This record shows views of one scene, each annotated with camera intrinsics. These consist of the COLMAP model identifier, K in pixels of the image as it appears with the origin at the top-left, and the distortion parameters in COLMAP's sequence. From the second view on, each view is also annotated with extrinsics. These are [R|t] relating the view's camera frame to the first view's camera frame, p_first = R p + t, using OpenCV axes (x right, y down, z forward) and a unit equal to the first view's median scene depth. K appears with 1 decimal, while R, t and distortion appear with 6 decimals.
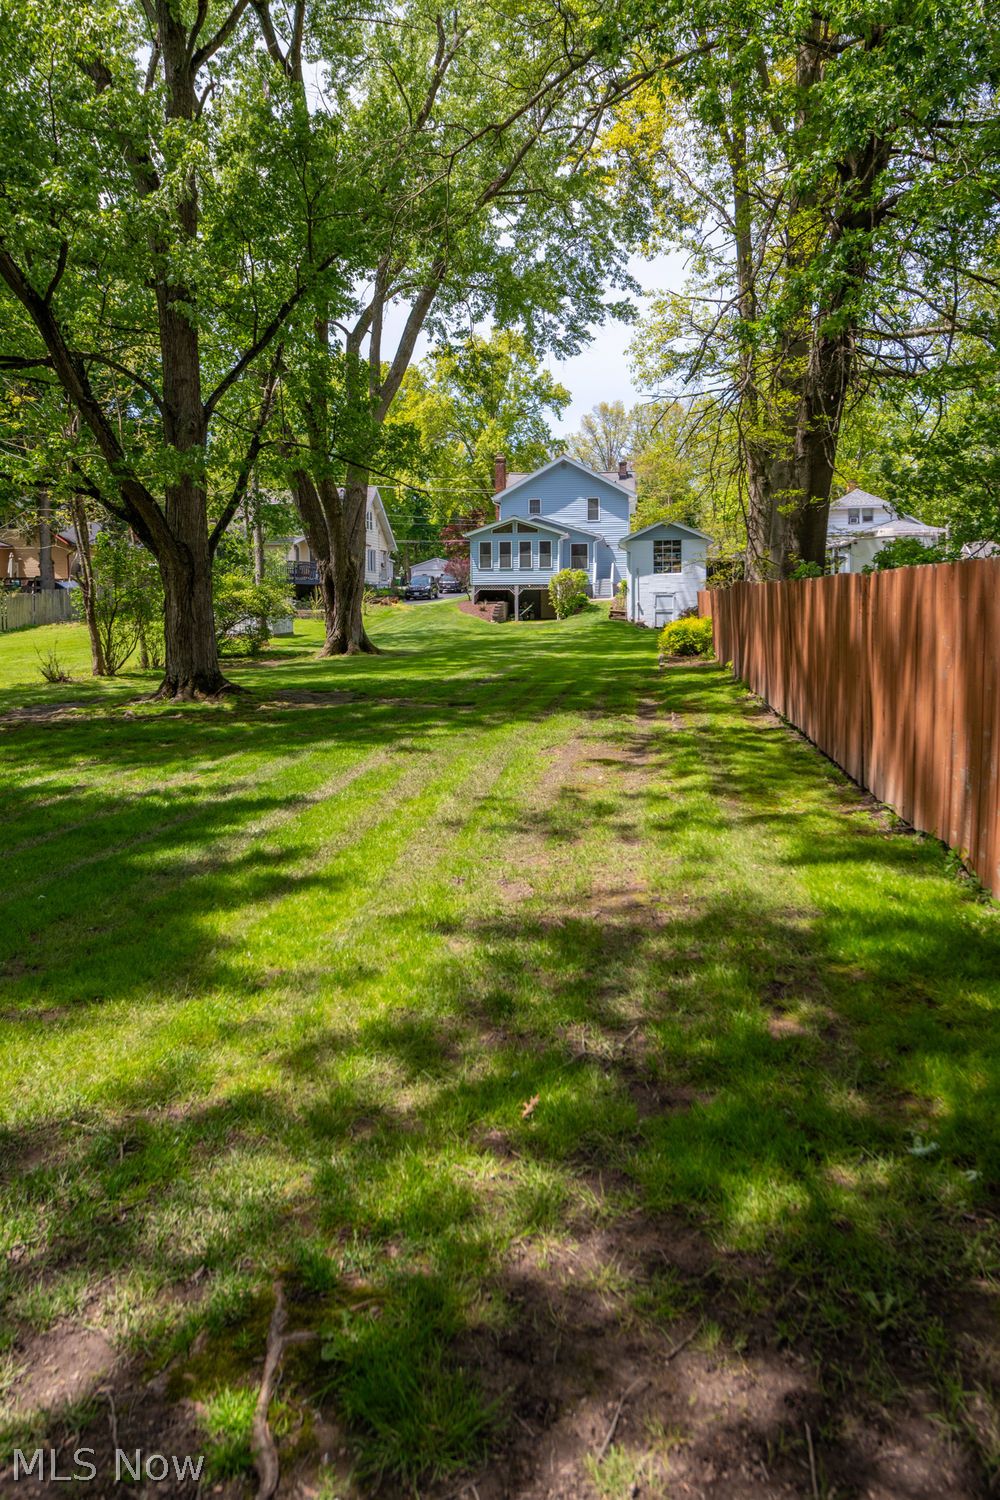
lens RADIAL K [[1061.6, 0, 473.9], [0, 1061.6, 700.0], [0, 0, 1]] dist [0.002530, -0.000111]
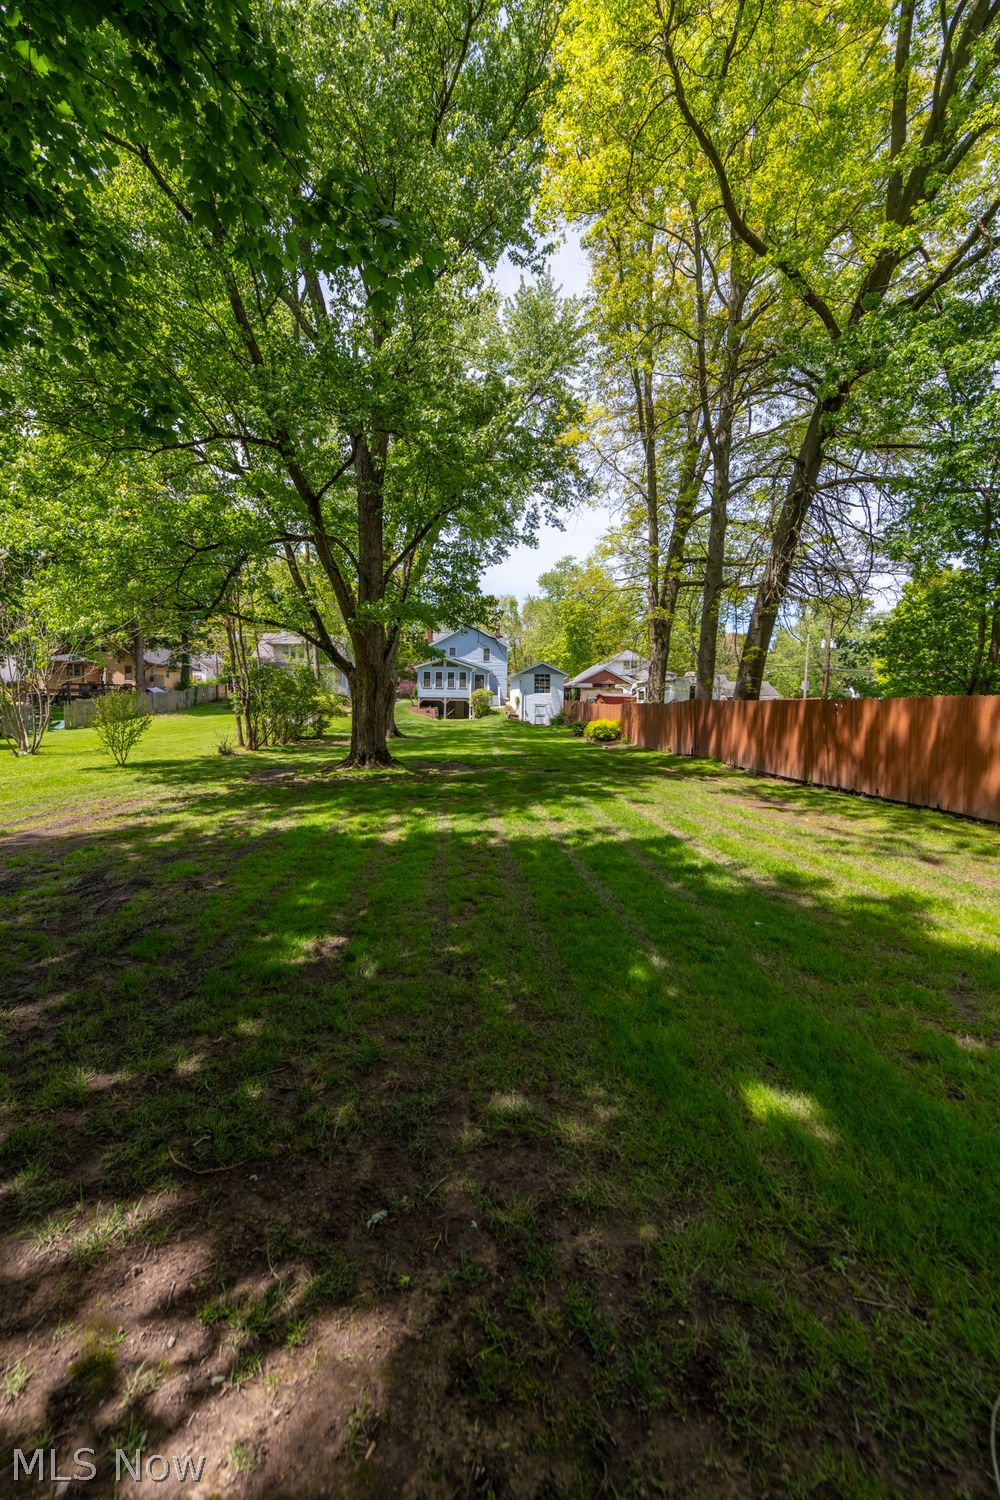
lens RADIAL K [[612.7, 0, 500.0], [0, 612.7, 750.0], [0, 0, 1]] dist [0.000293, -0.000005]
pose [[0.973114, 0.007788, 0.230191, -0.099303], [-0.001946, 0.999671, -0.025593, -0.001150], [-0.230314, 0.024457, 0.972809, 0.040646]]
